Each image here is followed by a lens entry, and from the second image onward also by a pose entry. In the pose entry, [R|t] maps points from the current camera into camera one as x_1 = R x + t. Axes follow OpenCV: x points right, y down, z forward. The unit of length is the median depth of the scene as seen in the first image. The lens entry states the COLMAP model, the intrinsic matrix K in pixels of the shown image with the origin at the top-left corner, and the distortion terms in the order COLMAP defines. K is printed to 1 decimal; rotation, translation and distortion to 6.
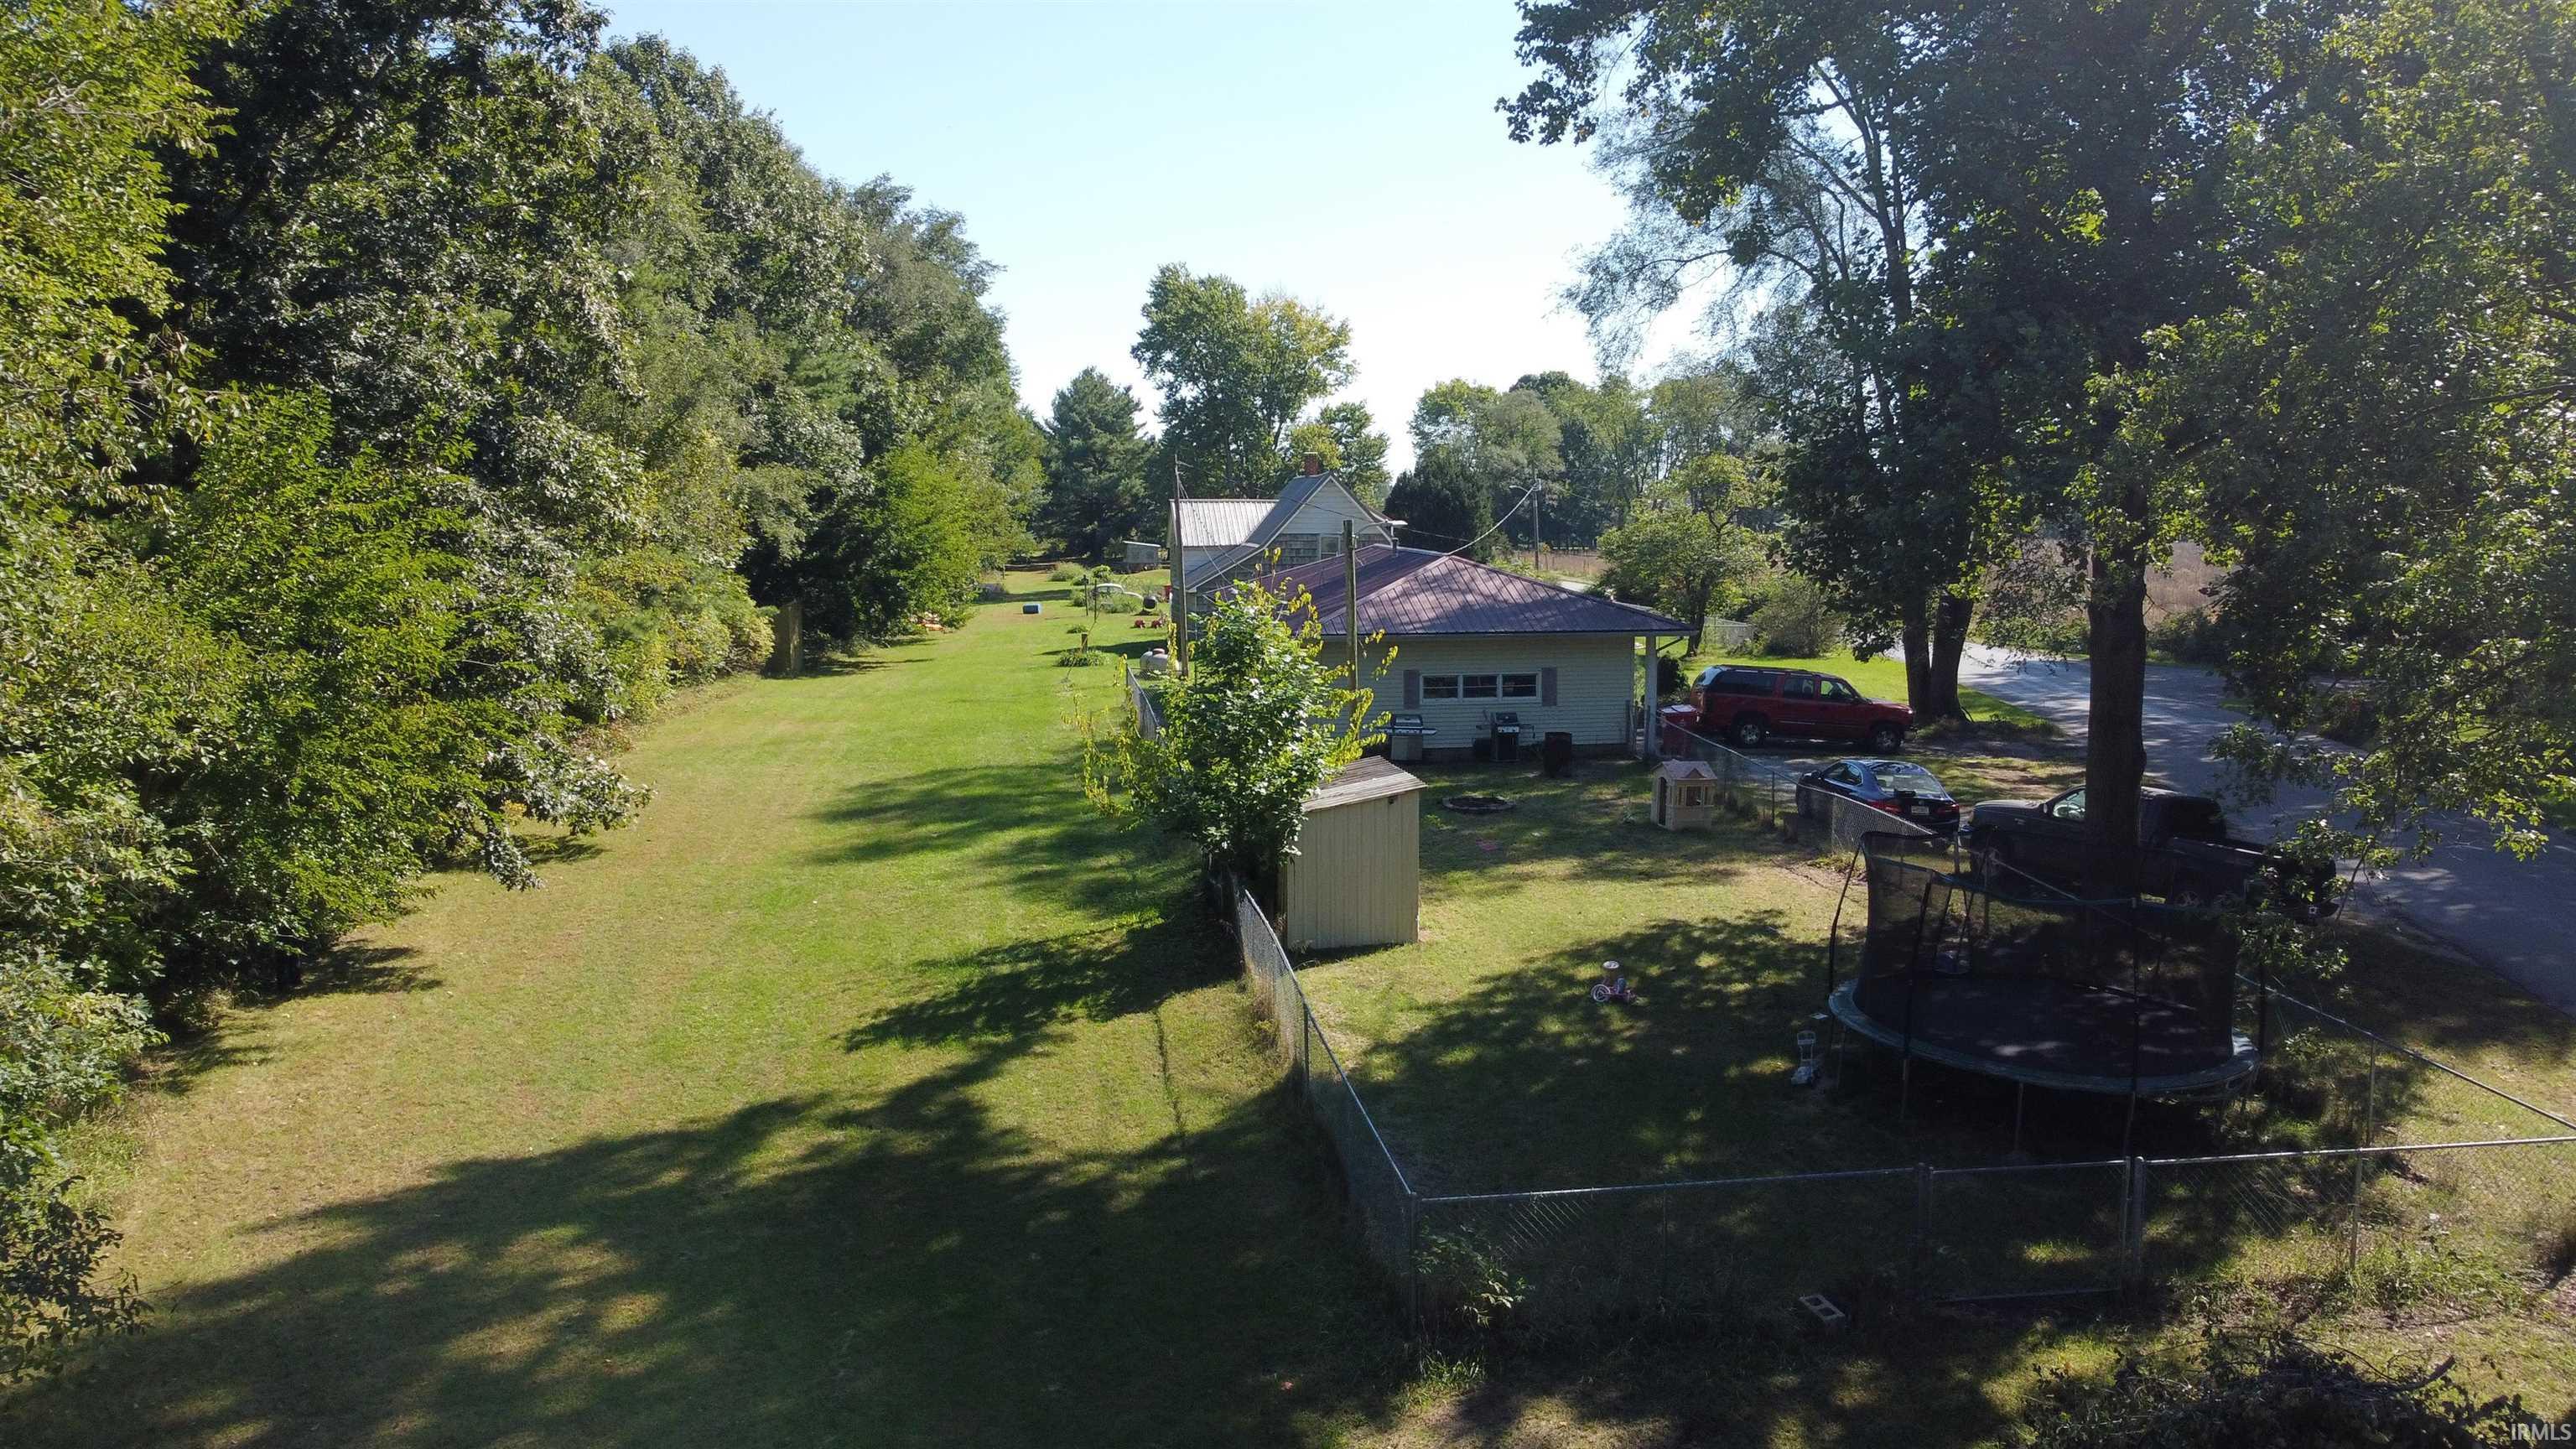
lens RADIAL K [[1890.5, 0, 1288.0], [0, 1890.5, 724.5], [0, 0, 1]] dist [-0.063963, -0.000675]
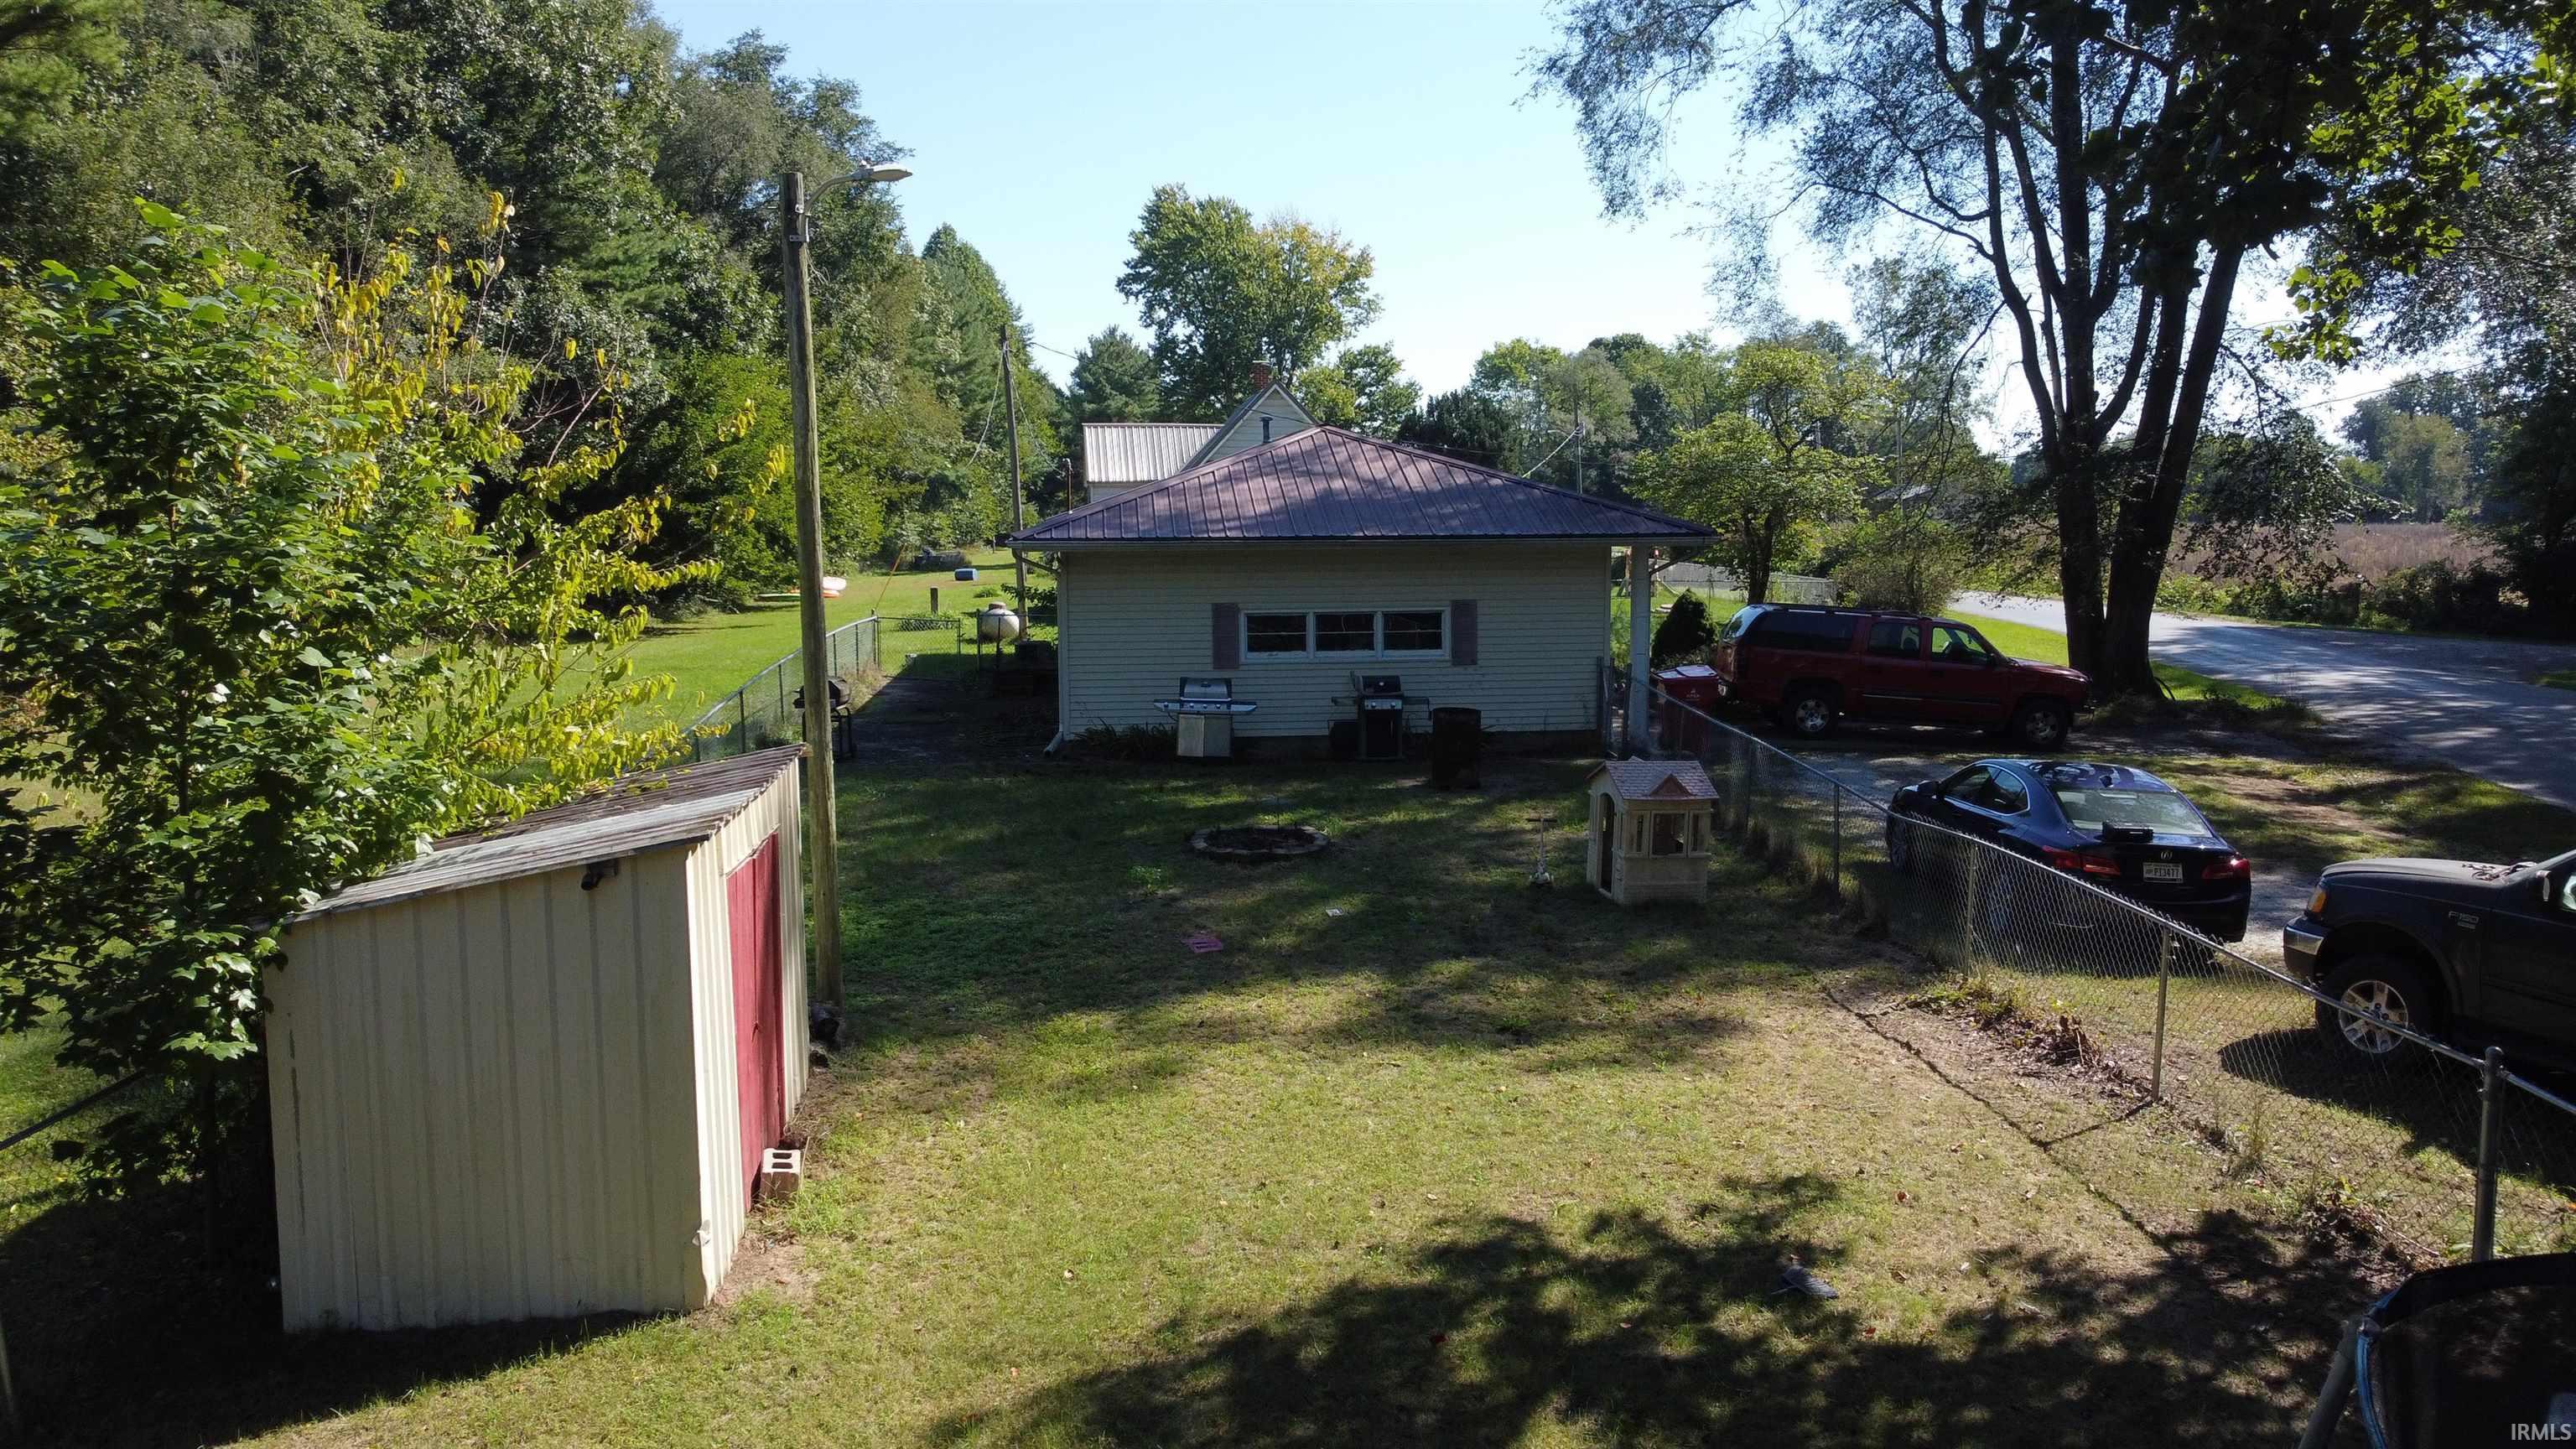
lens RADIAL K [[1837.7, 0, 1288.0], [0, 1837.7, 724.5], [0, 0, 1]] dist [-0.014089, -0.003007]
pose [[0.998371, 0.004129, -0.056911, 0.070608], [-0.004047, 0.999991, 0.001551, 0.004821], [0.056916, -0.001318, 0.998378, 0.255395]]
